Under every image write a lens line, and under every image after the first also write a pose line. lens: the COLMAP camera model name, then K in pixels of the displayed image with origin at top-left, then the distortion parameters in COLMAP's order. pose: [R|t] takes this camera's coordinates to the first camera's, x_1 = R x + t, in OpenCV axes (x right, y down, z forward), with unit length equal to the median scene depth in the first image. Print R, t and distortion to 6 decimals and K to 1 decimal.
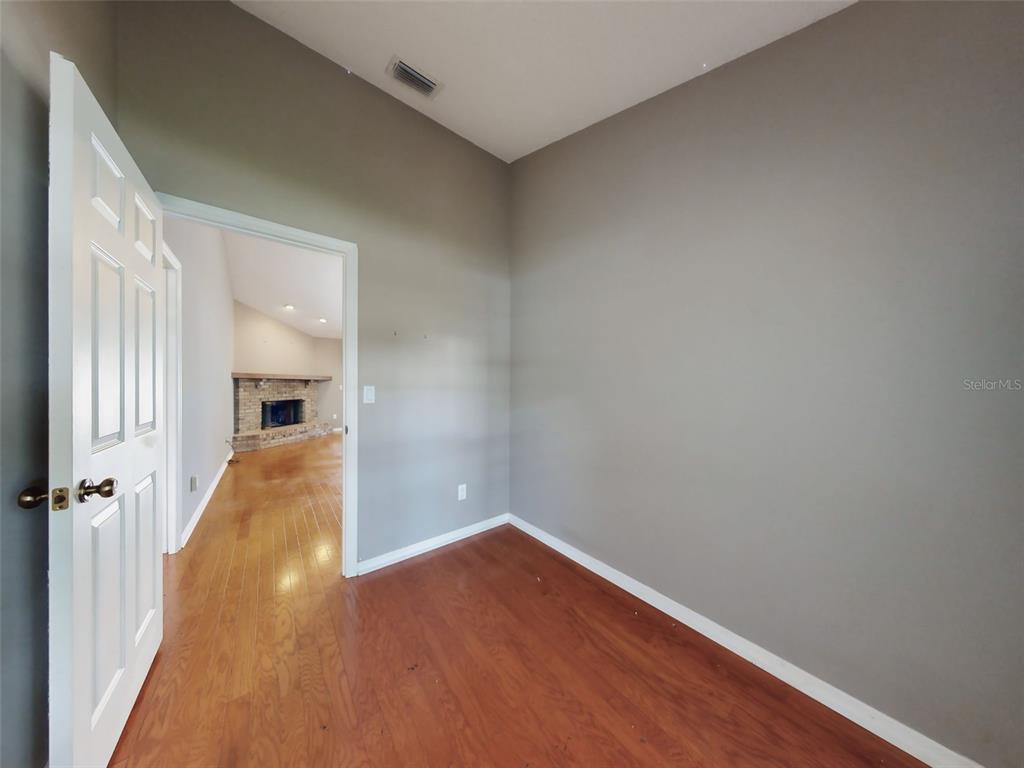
lens RADIAL K [[303.5, 0, 512.0], [0, 303.5, 384.0], [0, 0, 1]] dist [-0.000071, 0.000005]
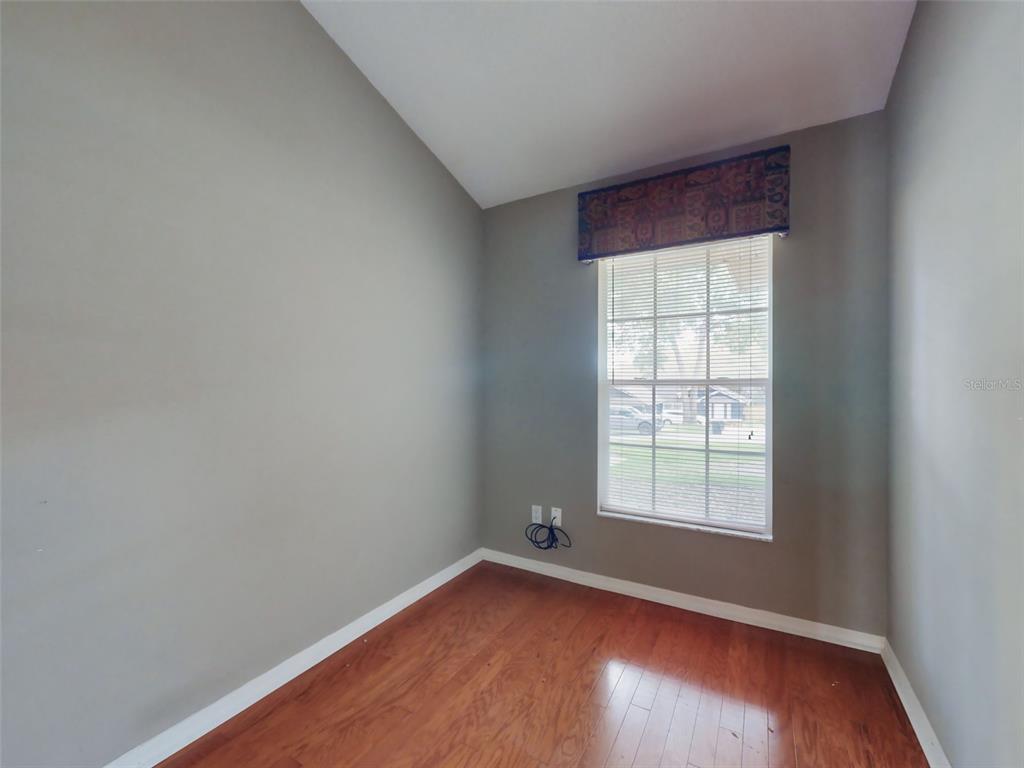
lens RADIAL K [[501.0, 0, 512.0], [0, 501.0, 384.0], [0, 0, 1]] dist [0.000319, 0.000092]
pose [[-0.421757, -0.001102, 0.906708, -1.204132], [-0.006456, 0.999978, -0.001788, 0.028792], [-0.906686, -0.006607, -0.421755, 1.470549]]
